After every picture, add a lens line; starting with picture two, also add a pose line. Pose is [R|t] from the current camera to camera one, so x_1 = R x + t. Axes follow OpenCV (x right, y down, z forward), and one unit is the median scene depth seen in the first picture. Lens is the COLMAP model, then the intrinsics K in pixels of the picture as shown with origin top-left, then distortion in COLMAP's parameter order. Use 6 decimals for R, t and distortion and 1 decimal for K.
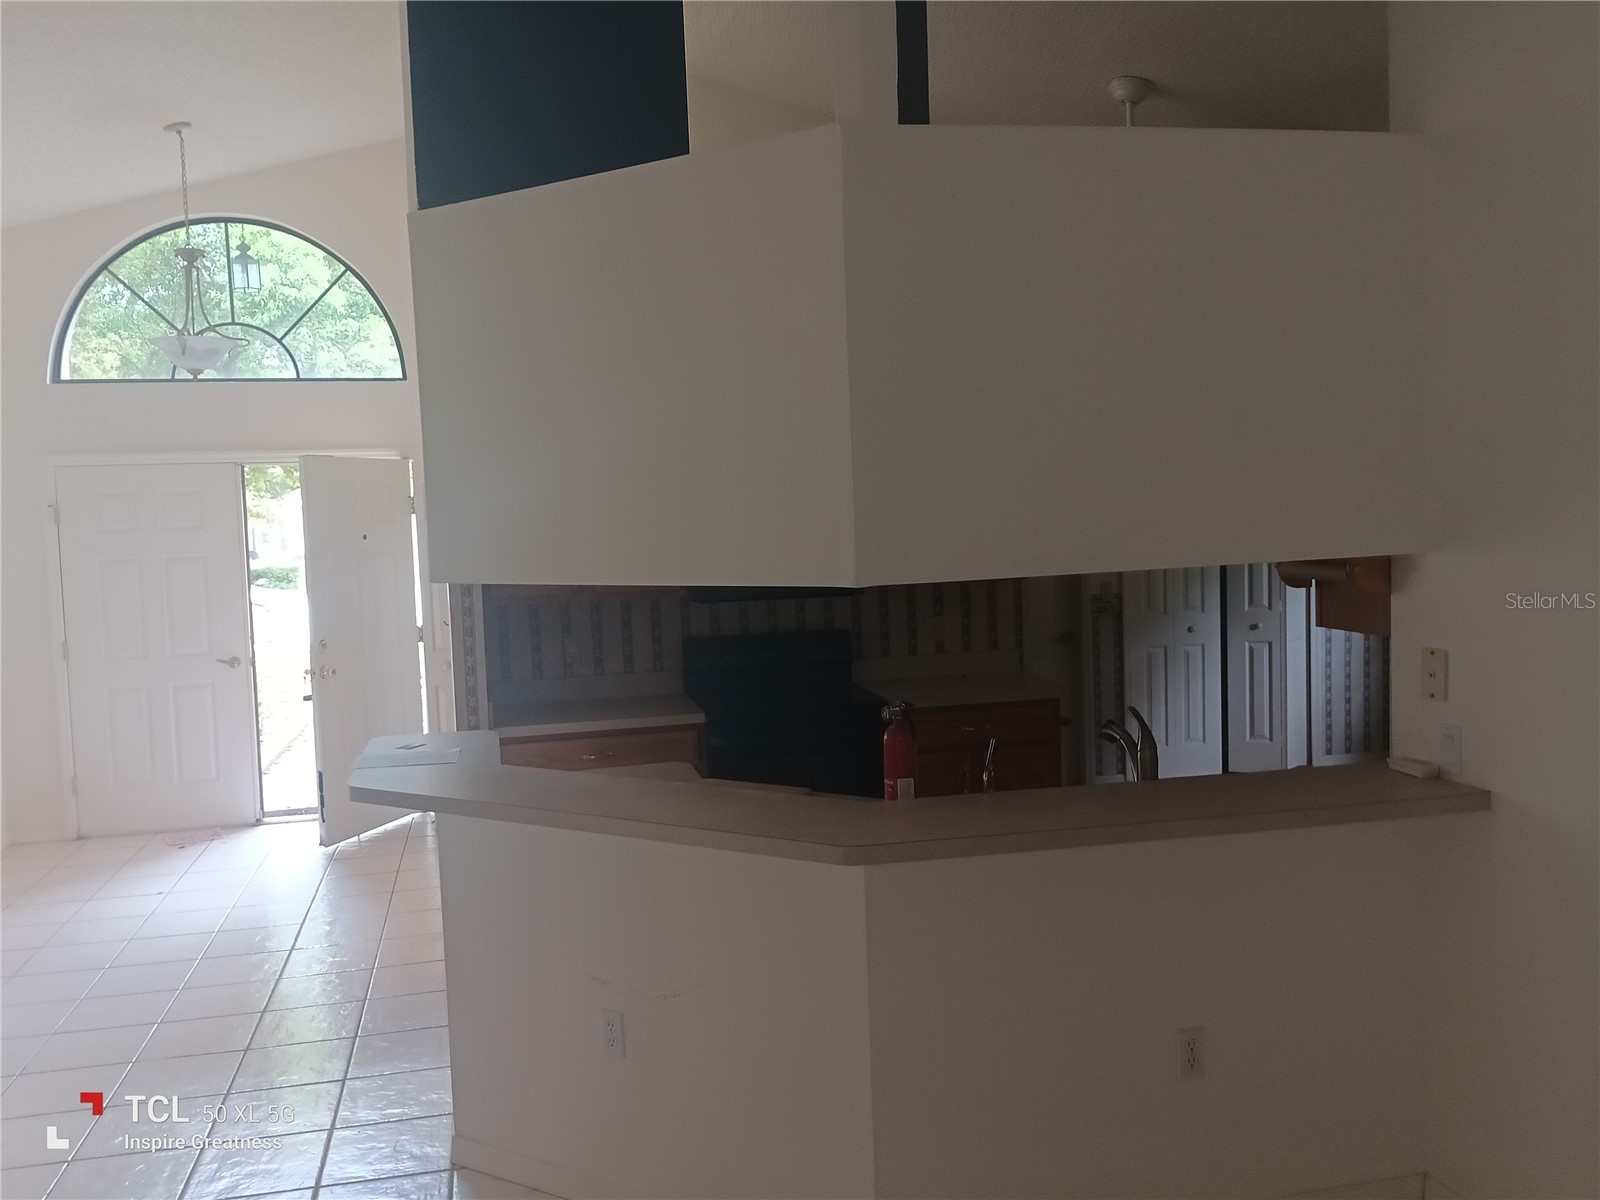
lens RADIAL K [[1321.7, 0, 800.5], [0, 1321.7, 603.5], [0, 0, 1]] dist [0.070970, -0.127607]
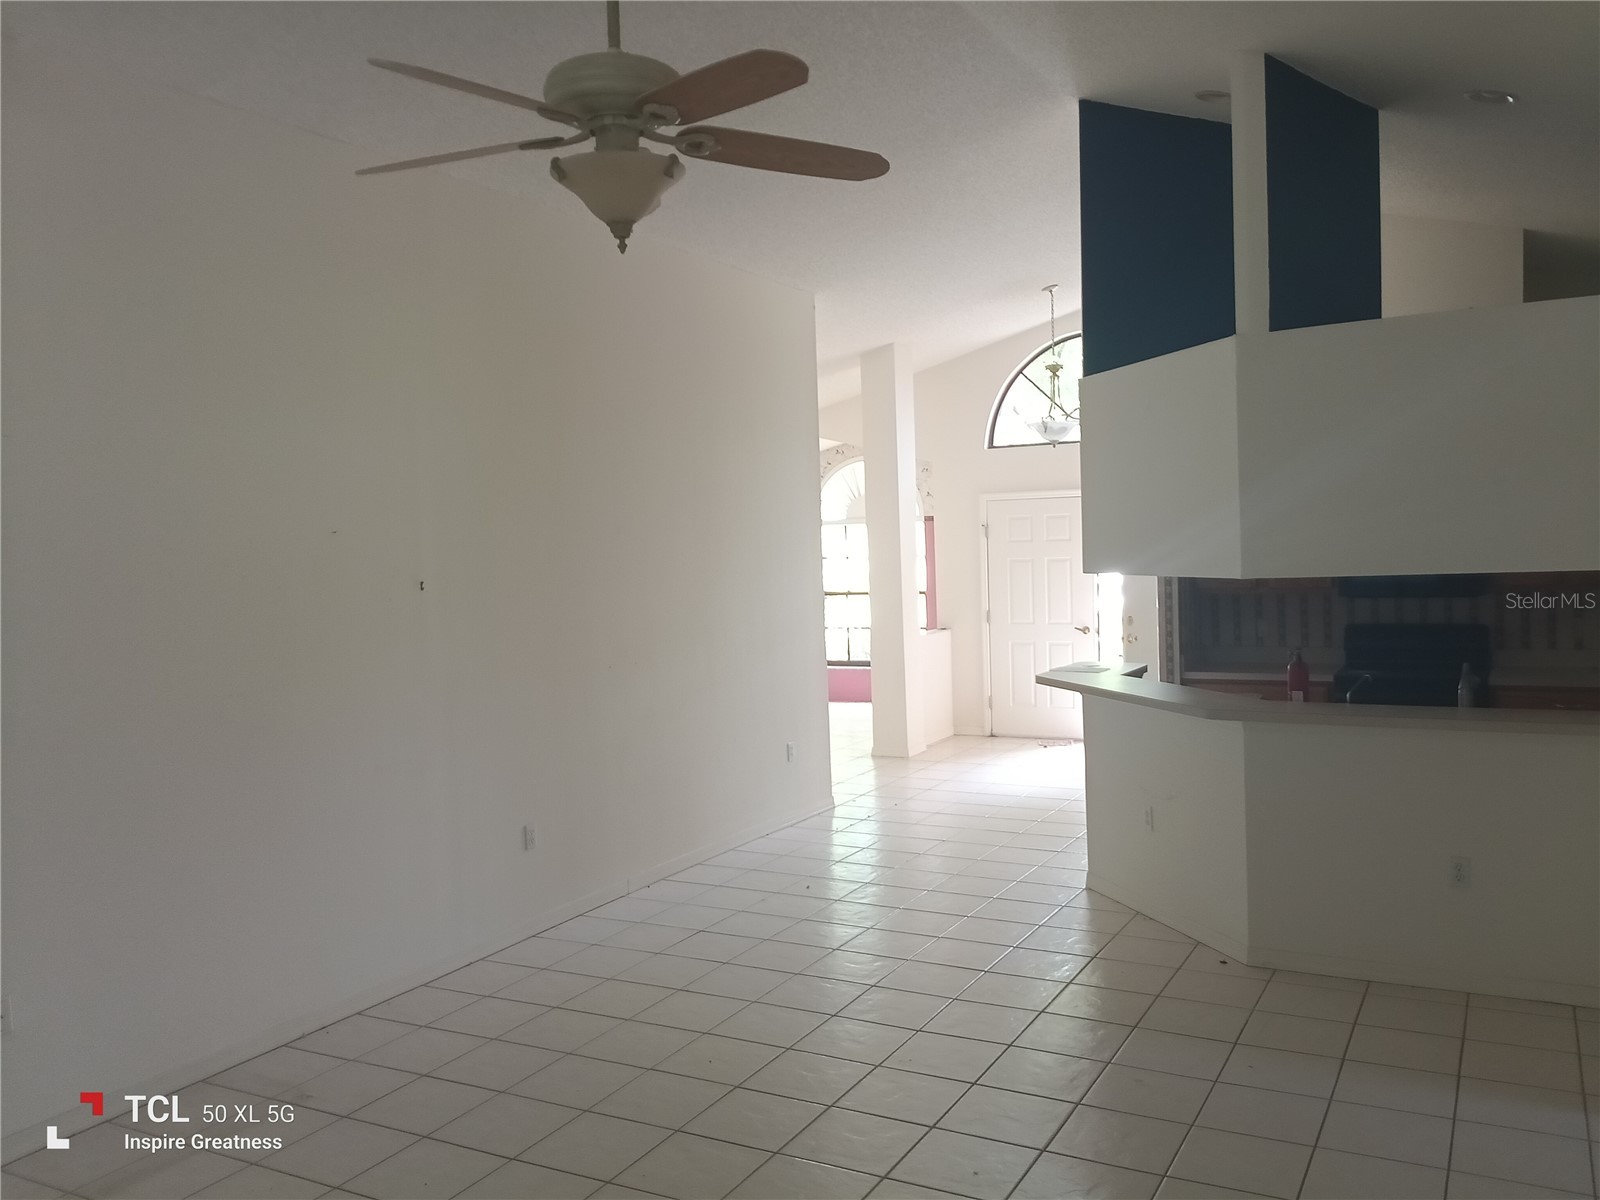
lens RADIAL K [[1321.7, 0, 800.5], [0, 1321.7, 603.5], [0, 0, 1]] dist [0.070970, -0.127607]
pose [[0.747248, 0.040853, -0.663289, 0.403182], [-0.043471, 0.998976, 0.012555, 0.012349], [0.663122, 0.019452, 0.748258, -0.404398]]
